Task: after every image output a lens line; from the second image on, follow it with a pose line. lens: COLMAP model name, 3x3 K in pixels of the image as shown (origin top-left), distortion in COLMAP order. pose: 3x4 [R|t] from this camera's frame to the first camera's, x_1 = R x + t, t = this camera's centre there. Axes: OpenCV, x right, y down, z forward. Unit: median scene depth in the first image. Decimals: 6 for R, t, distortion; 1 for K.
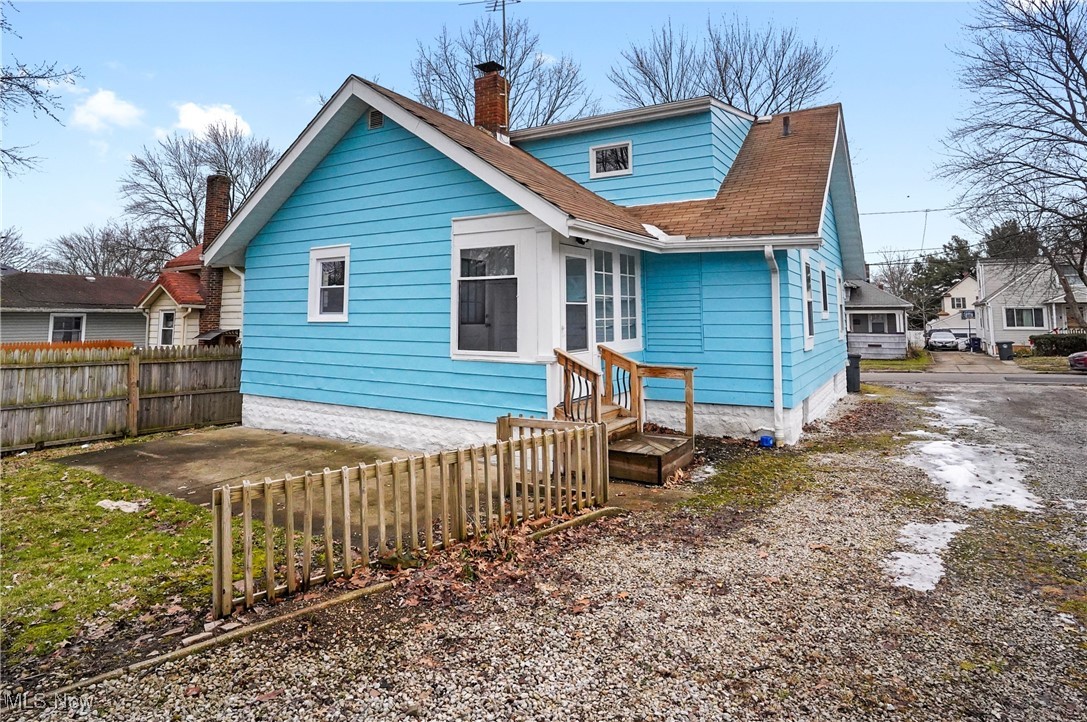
lens RADIAL K [[601.7, 0, 543.9], [0, 601.7, 249.0], [0, 0, 1]] dist [-0.020557, -0.000246]
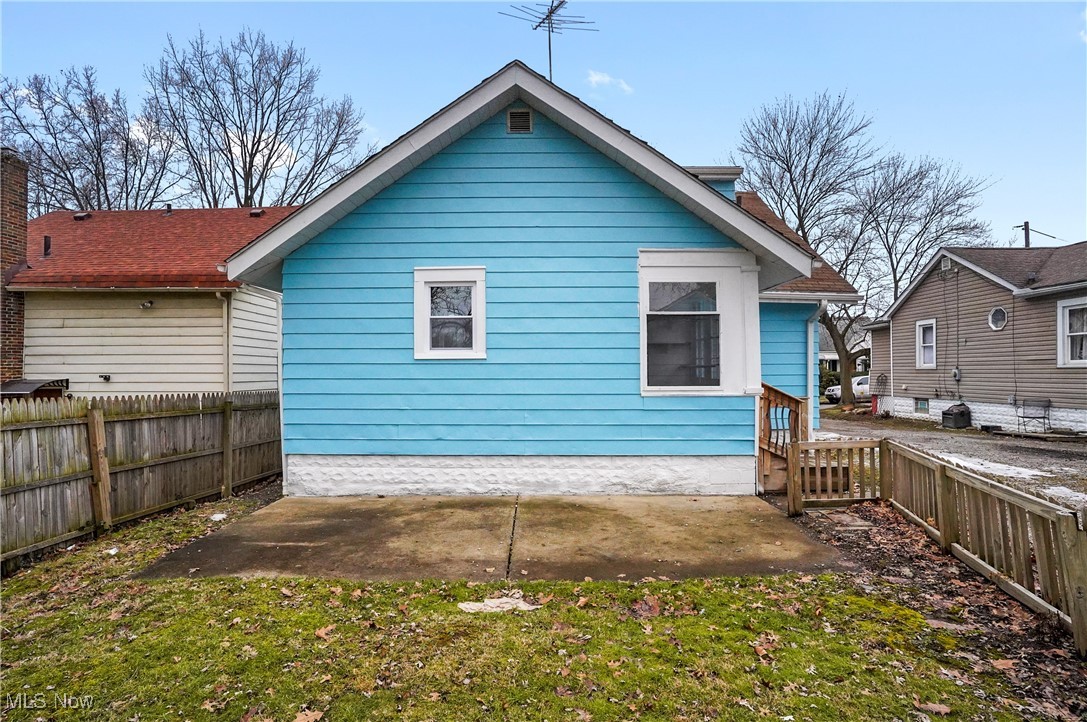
lens RADIAL K [[547.6, 0, 543.5], [0, 547.6, 361.0], [0, 0, 1]] dist [-0.029450, 0.000607]
pose [[0.860506, 0.010592, 0.509330, -0.627418], [-0.055777, 0.995732, 0.073528, 0.061188], [-0.506378, -0.091680, 0.857424, 0.283266]]
